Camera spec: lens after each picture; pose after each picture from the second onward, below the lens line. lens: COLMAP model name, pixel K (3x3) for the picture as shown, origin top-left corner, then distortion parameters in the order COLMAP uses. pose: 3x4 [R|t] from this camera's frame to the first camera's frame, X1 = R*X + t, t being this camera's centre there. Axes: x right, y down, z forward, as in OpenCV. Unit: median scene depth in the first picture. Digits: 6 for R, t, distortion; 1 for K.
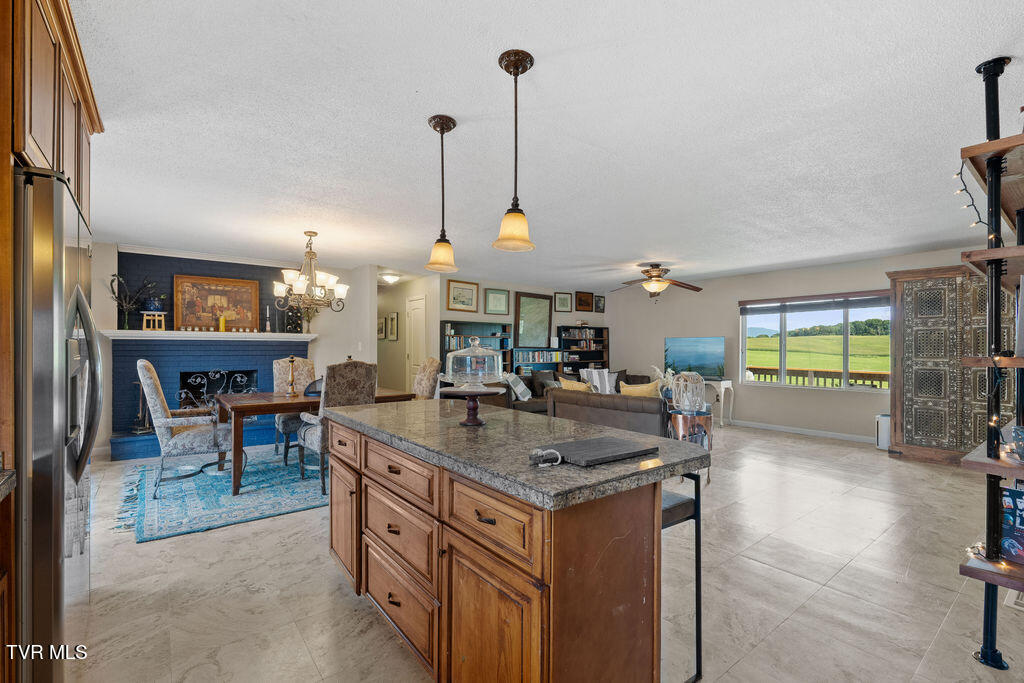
lens RADIAL K [[448.6, 0, 512.0], [0, 448.6, 341.5], [0, 0, 1]] dist [-0.022329, 0.000192]
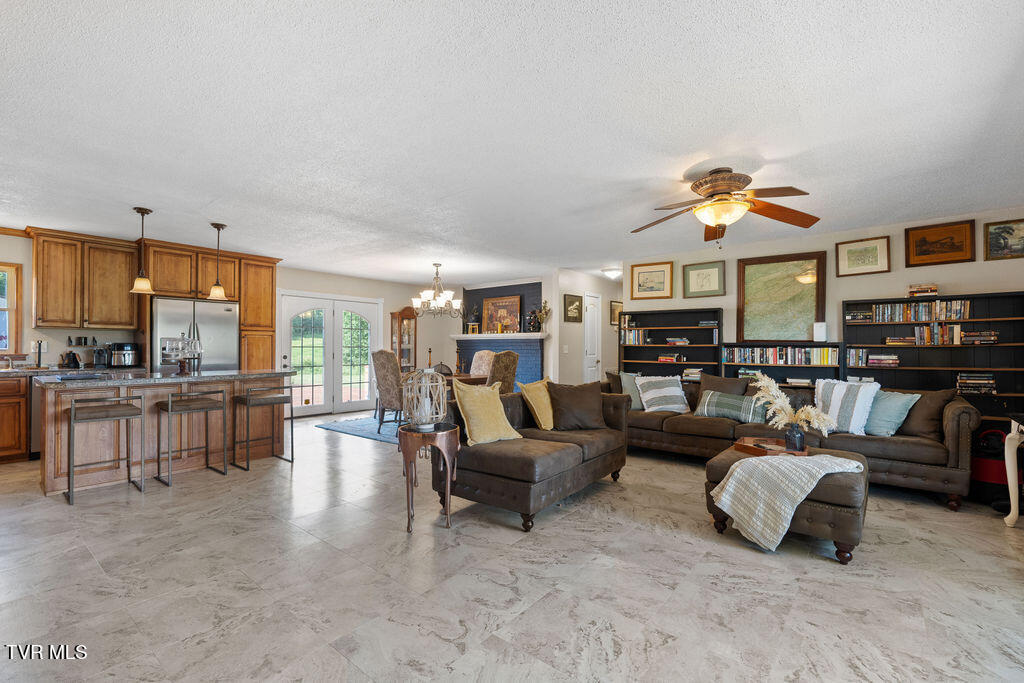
lens RADIAL K [[448.6, 0, 512.0], [0, 448.6, 341.5], [0, 0, 1]] dist [-0.022329, 0.000192]
pose [[0.226136, -0.017715, -0.973935, 0.798916], [0.009010, 0.999830, -0.016094, 0.028746], [0.974054, -0.005136, 0.226258, 0.692131]]
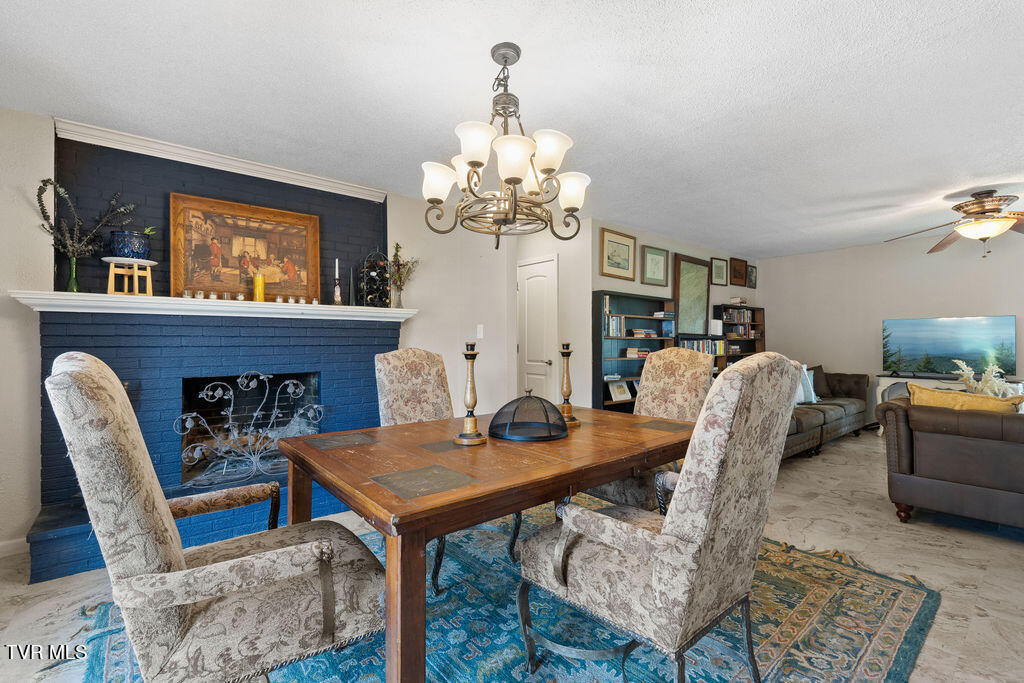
lens RADIAL K [[448.6, 0, 512.0], [0, 448.6, 341.5], [0, 0, 1]] dist [-0.022329, 0.000192]
pose [[0.999842, -0.004135, 0.017285, -0.342111], [0.003893, 0.999894, 0.014030, 0.018558], [-0.017341, -0.013960, 0.999752, 0.435193]]
